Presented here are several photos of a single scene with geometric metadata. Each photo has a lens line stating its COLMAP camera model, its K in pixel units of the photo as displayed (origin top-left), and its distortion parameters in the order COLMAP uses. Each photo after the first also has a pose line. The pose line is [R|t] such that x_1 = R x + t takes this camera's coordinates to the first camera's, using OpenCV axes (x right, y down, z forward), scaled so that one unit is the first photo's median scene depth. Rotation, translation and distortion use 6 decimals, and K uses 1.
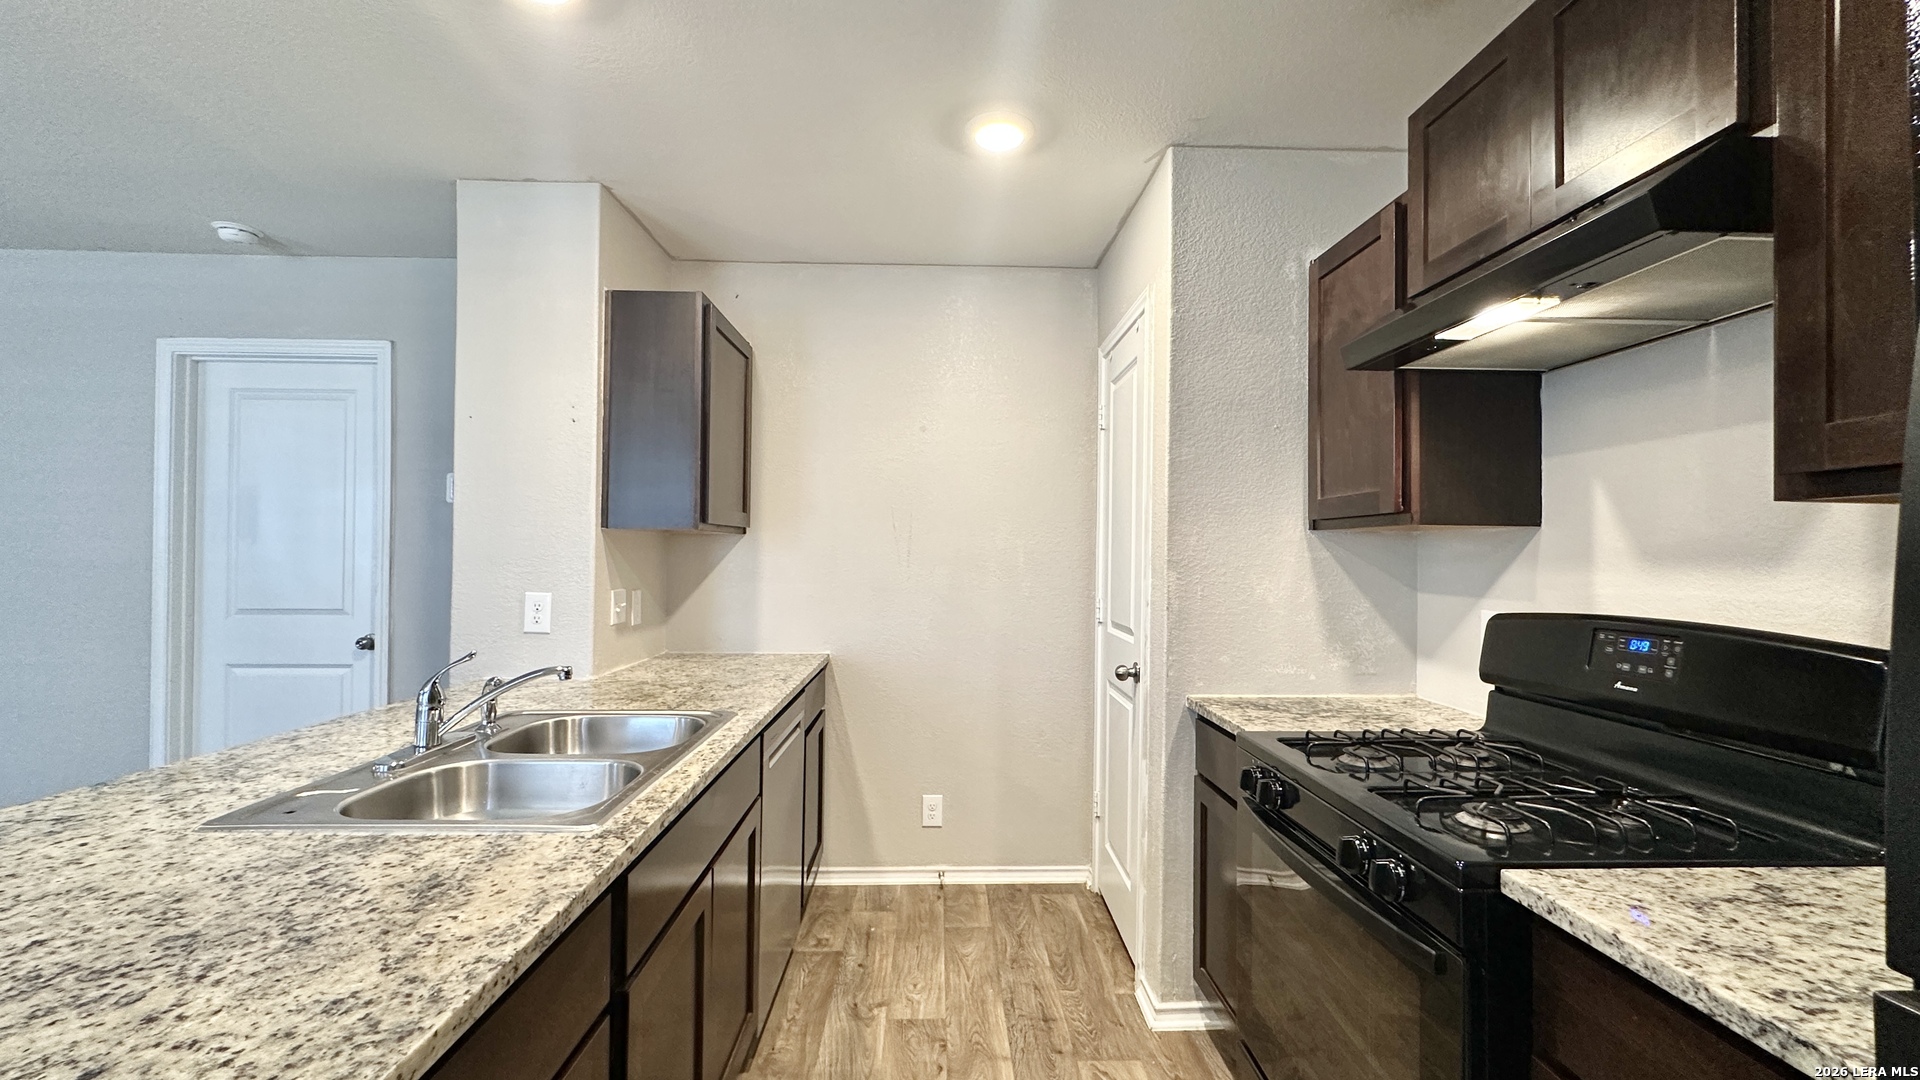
lens RADIAL K [[789.8, 0, 967.2], [0, 789.8, 537.1], [0, 0, 1]] dist [-0.002492, -0.000272]
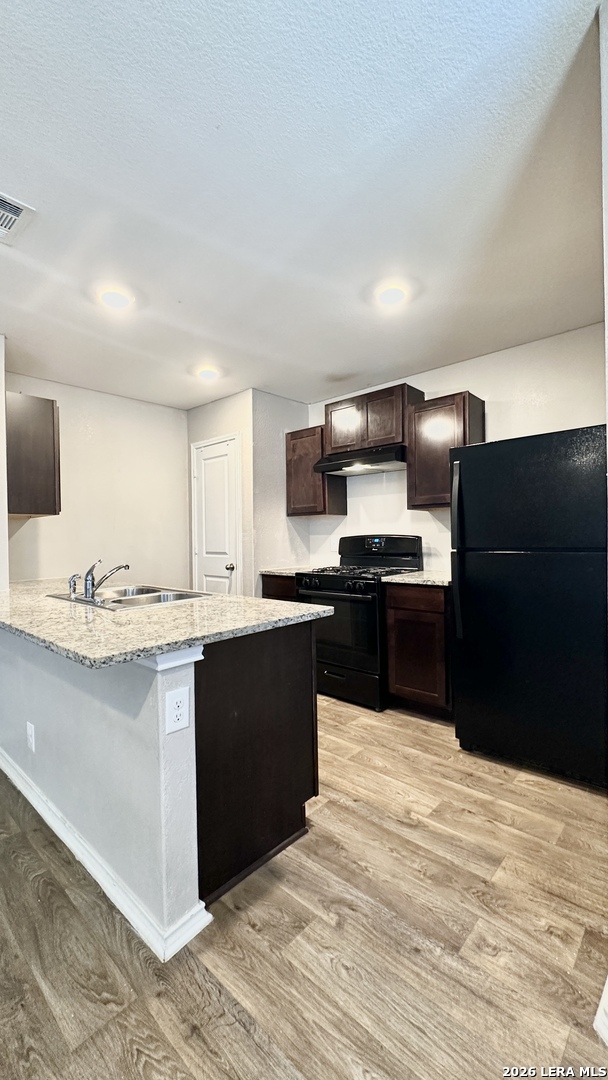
lens RADIAL K [[444.3, 0, 302.9], [0, 444.3, 537.5], [0, 0, 1]] dist [-0.002492, -0.000272]
pose [[0.706144, -0.027099, 0.707549, -0.993510], [0.010941, 0.999566, 0.027364, 0.034053], [-0.707984, -0.011582, 0.706134, -0.409921]]
